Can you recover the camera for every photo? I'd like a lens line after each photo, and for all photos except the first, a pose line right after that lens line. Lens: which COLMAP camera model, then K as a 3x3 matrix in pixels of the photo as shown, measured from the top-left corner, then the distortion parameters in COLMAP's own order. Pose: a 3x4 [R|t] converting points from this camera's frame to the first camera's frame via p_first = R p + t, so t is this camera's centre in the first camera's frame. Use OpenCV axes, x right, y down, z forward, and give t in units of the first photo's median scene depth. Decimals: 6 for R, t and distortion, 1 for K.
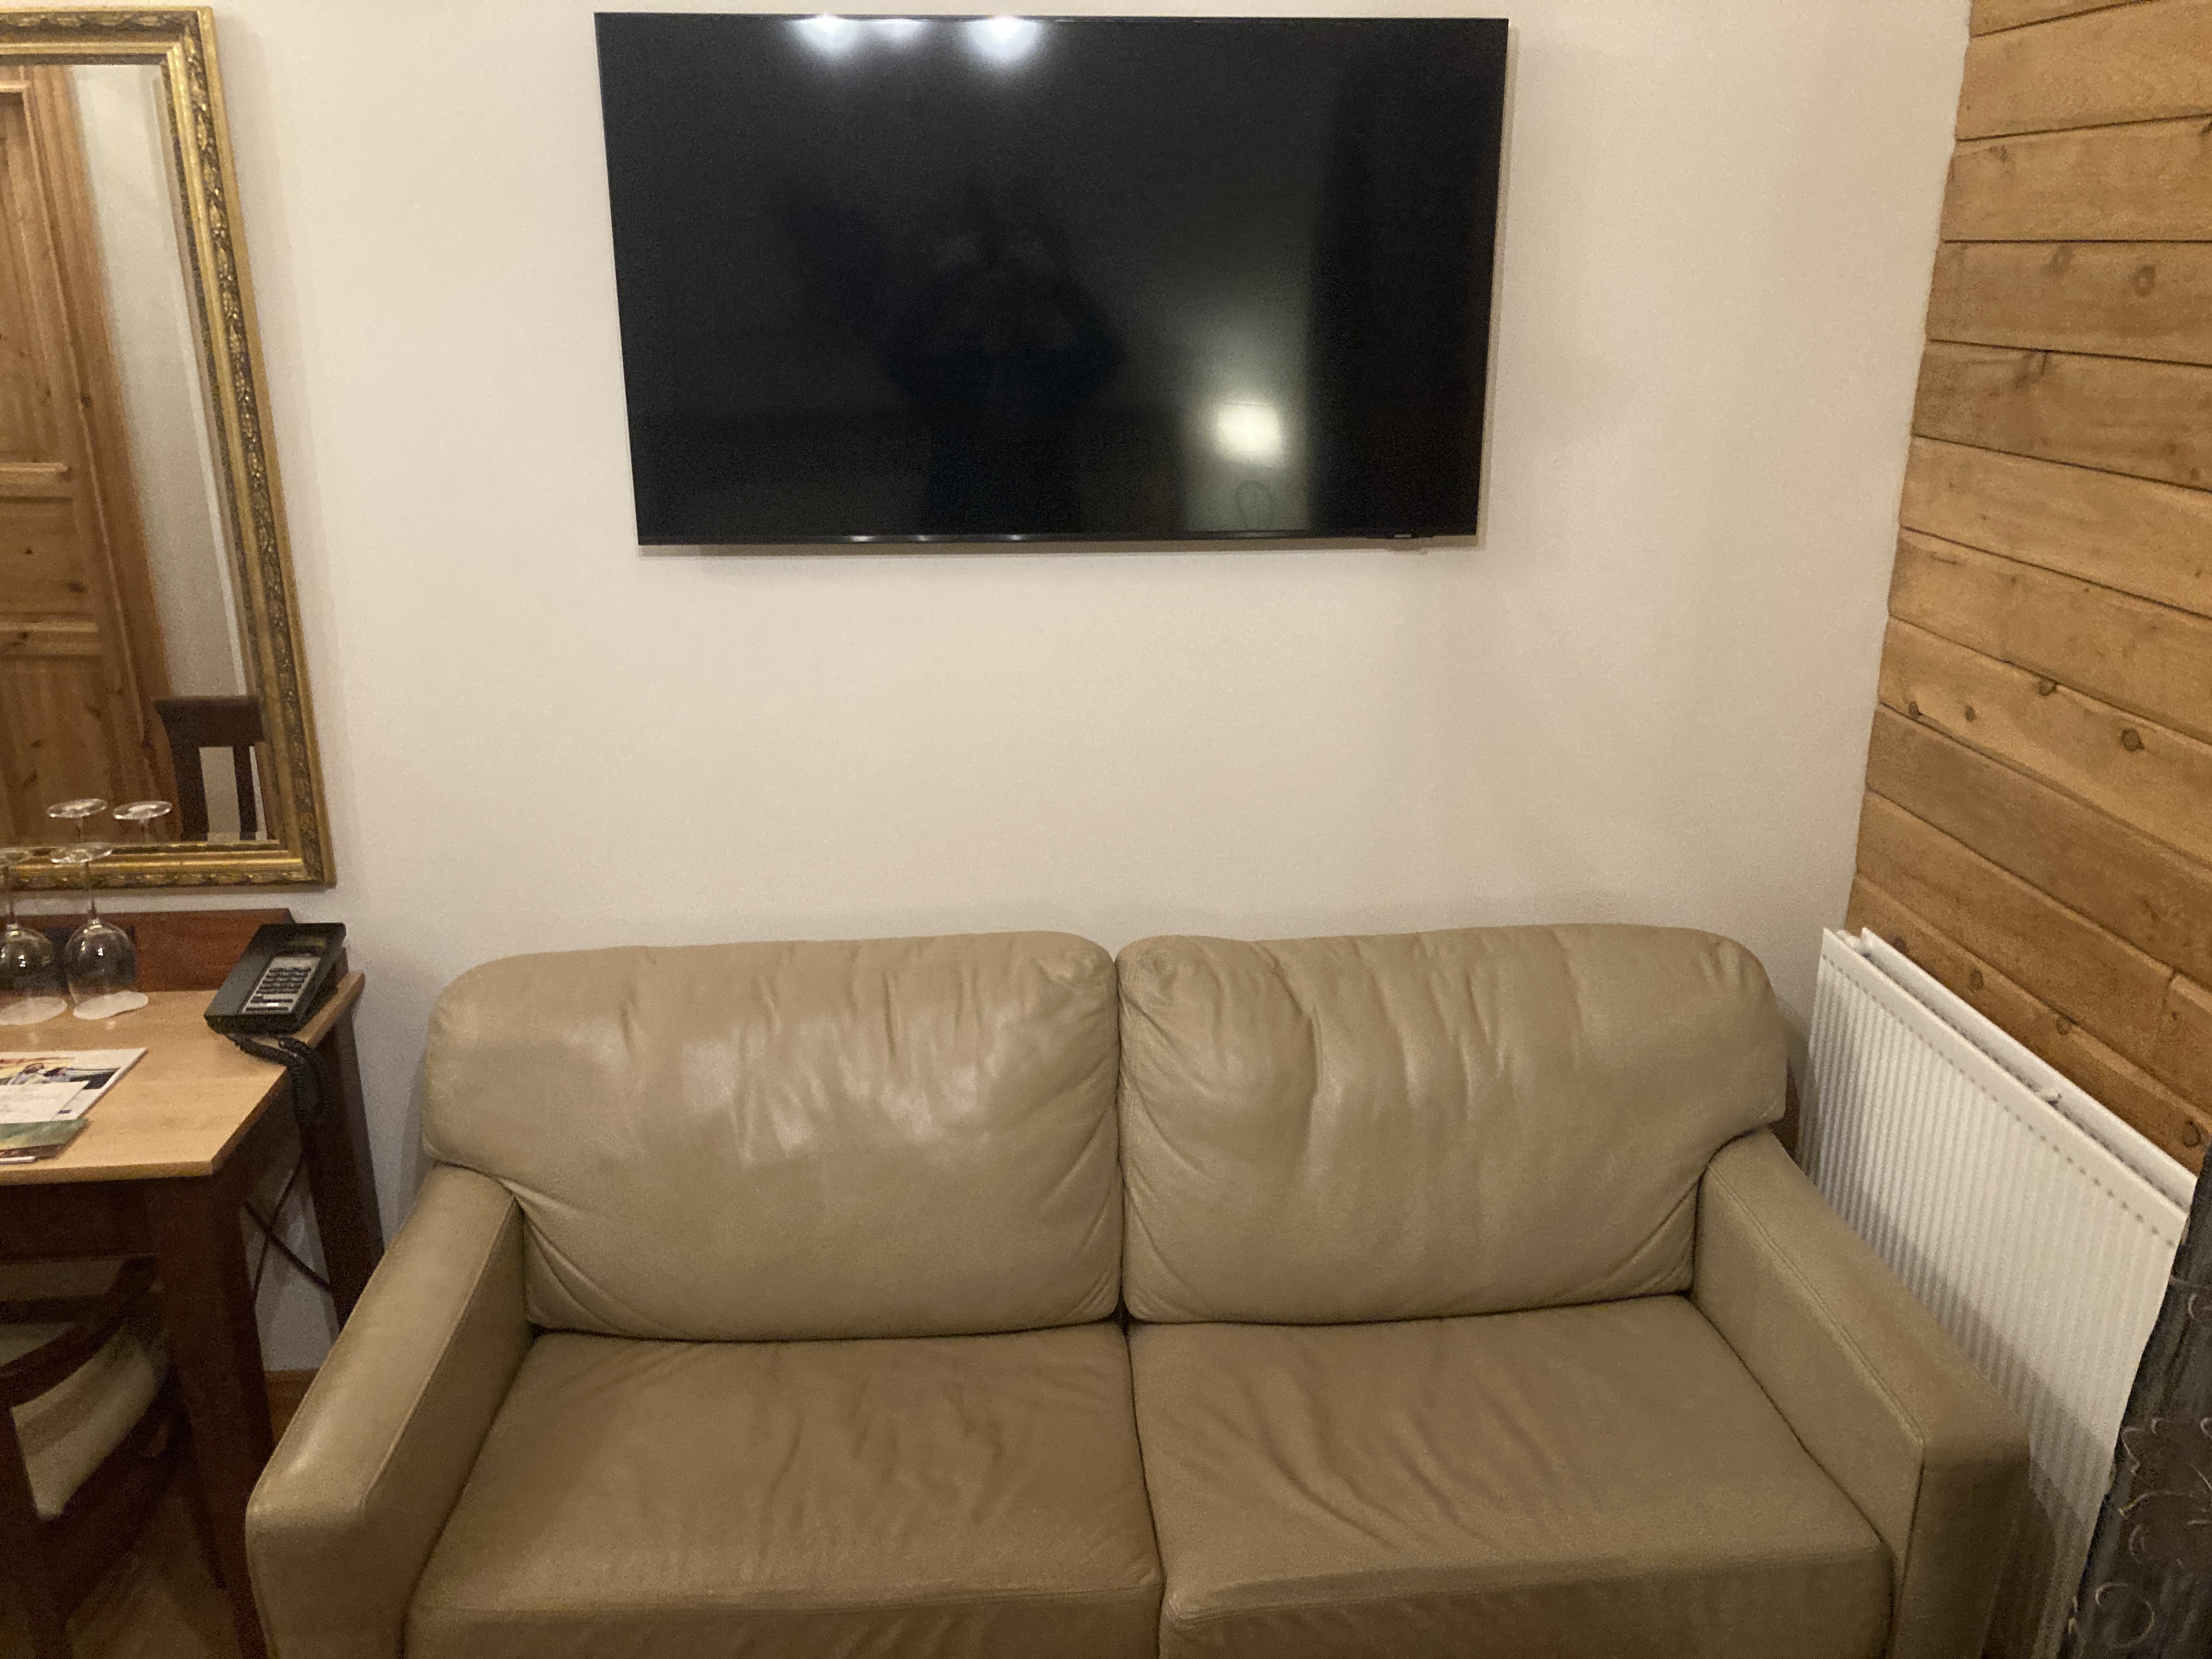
lens RADIAL K [[1814.8, 0, 1107.8], [0, 1814.8, 839.4], [0, 0, 1]] dist [0.127477, -0.146112]
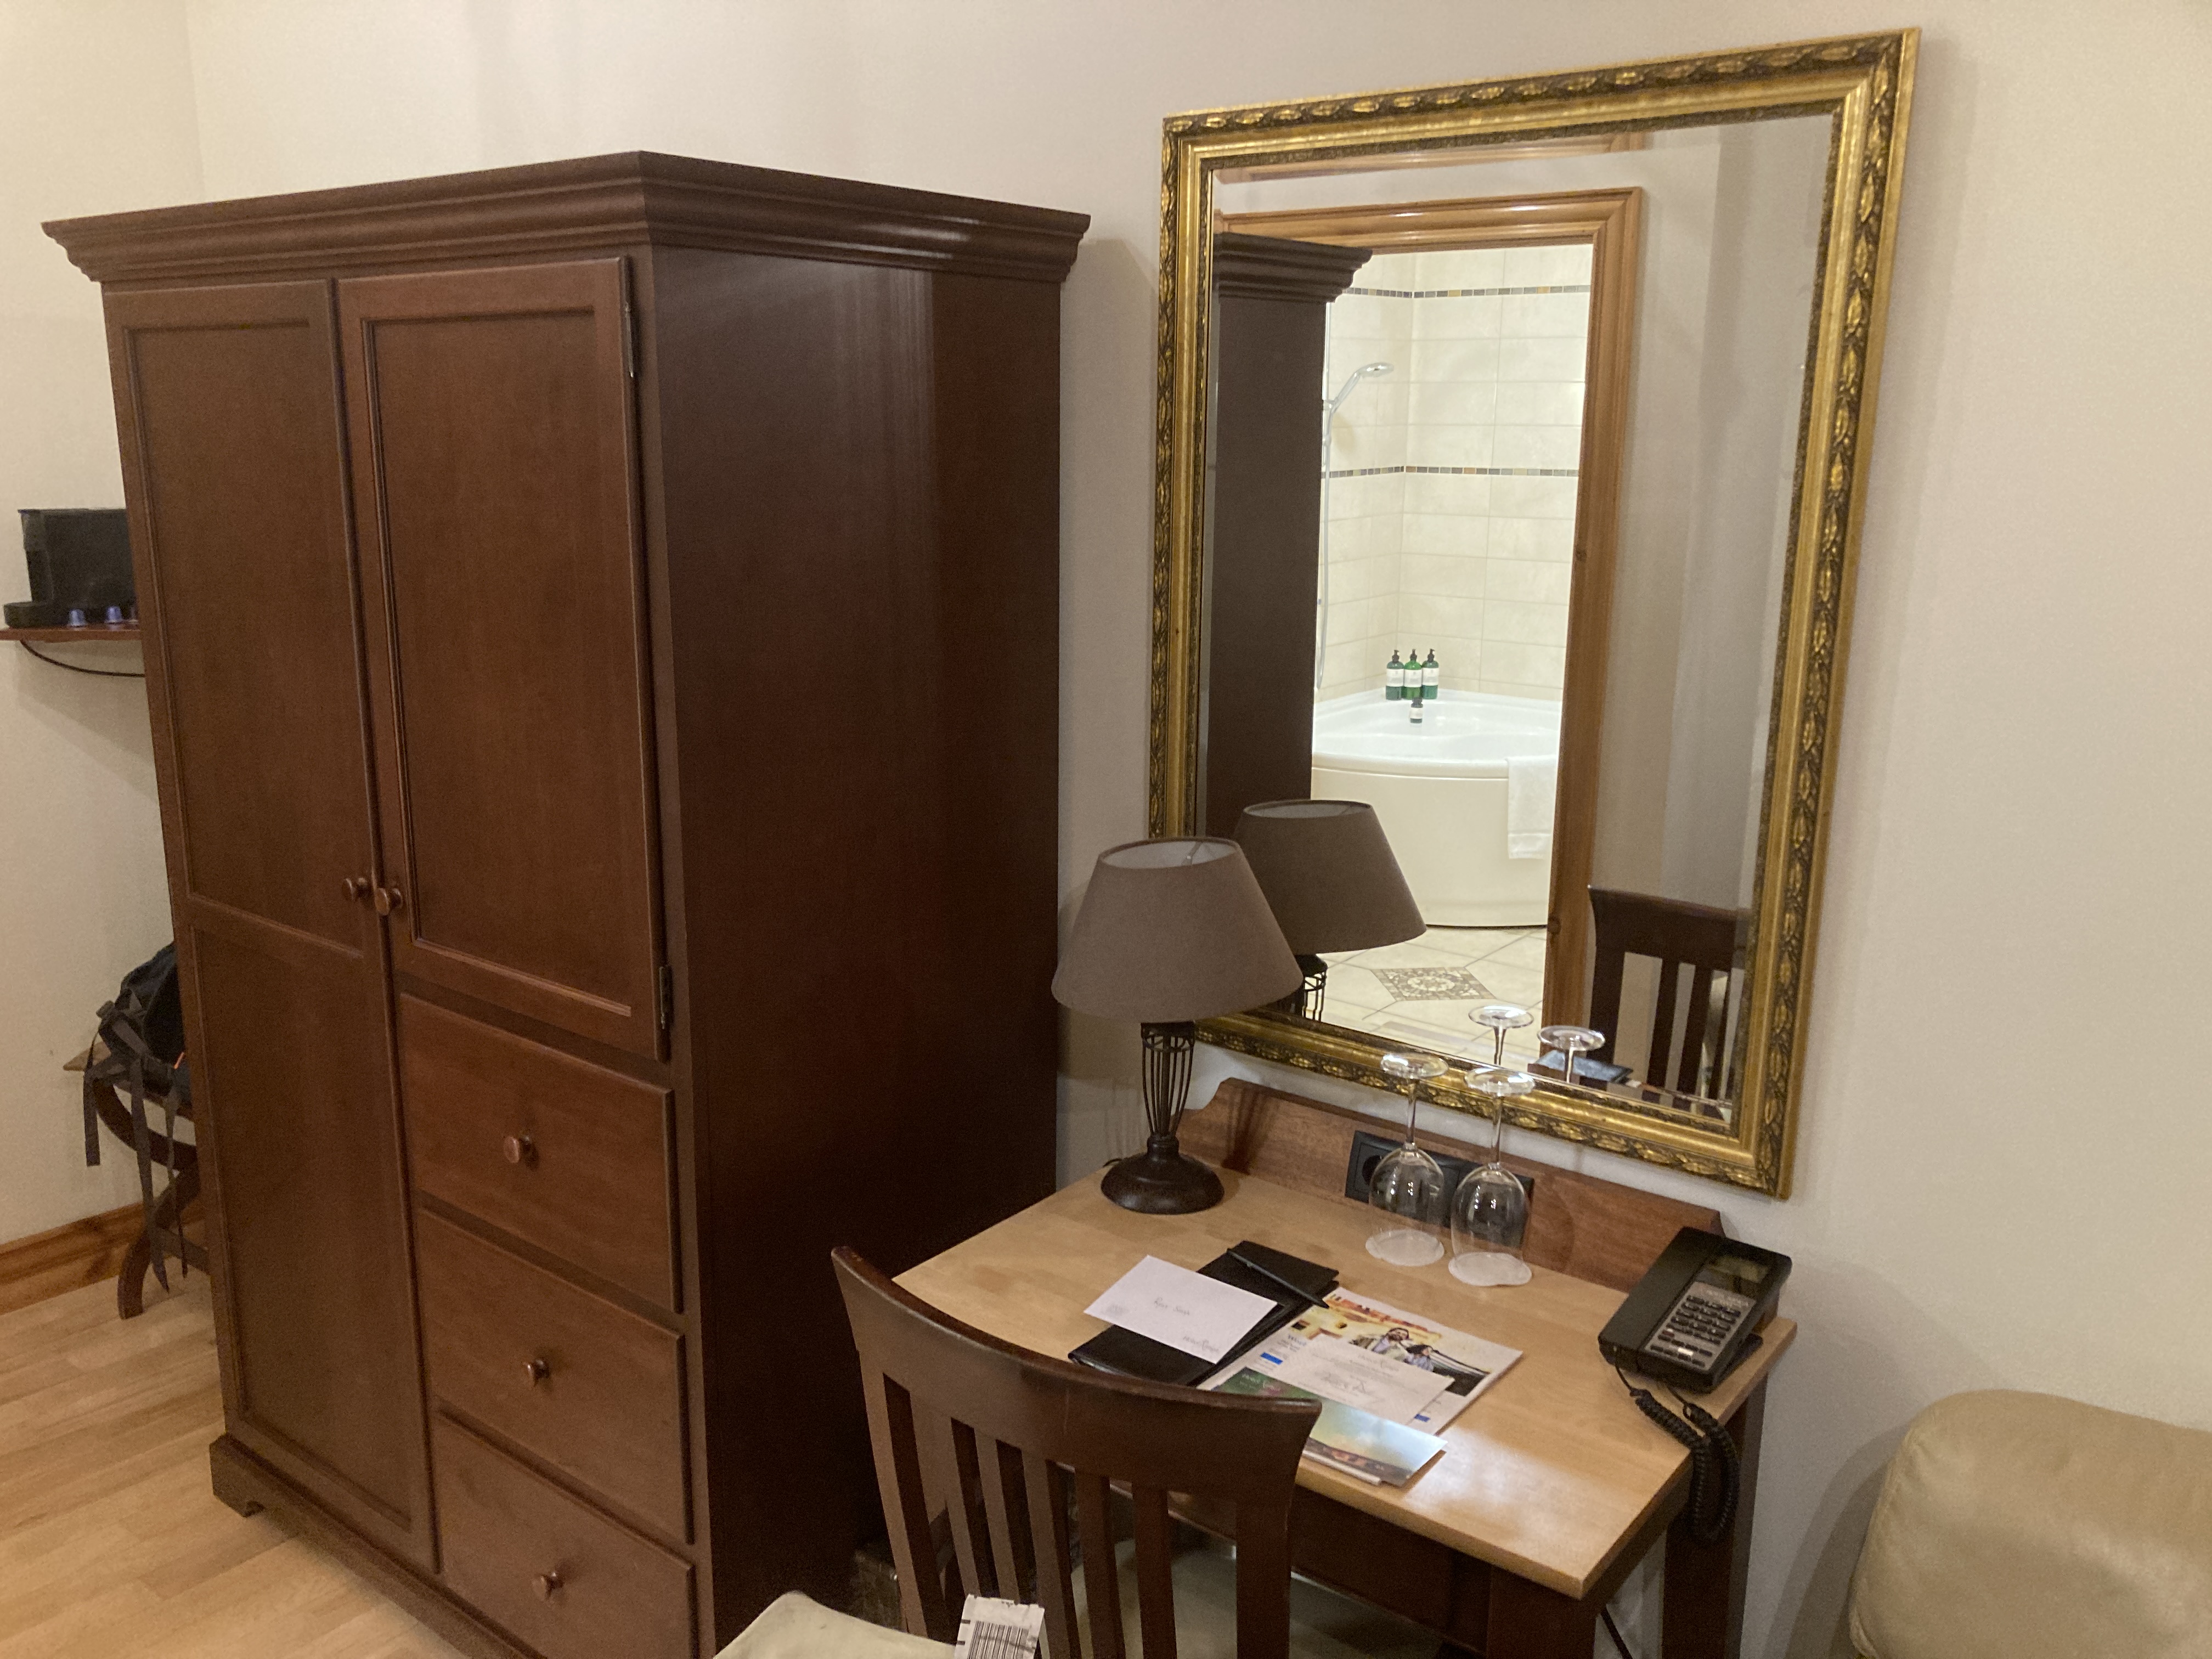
lens RADIAL K [[1814.8, 0, 1107.8], [0, 1814.8, 839.4], [0, 0, 1]] dist [0.127477, -0.146112]
pose [[0.752701, 0.158374, -0.639030, -0.186461], [-0.216800, 0.976124, -0.013447, -0.050003], [0.621643, 0.148663, 0.769064, 0.261107]]
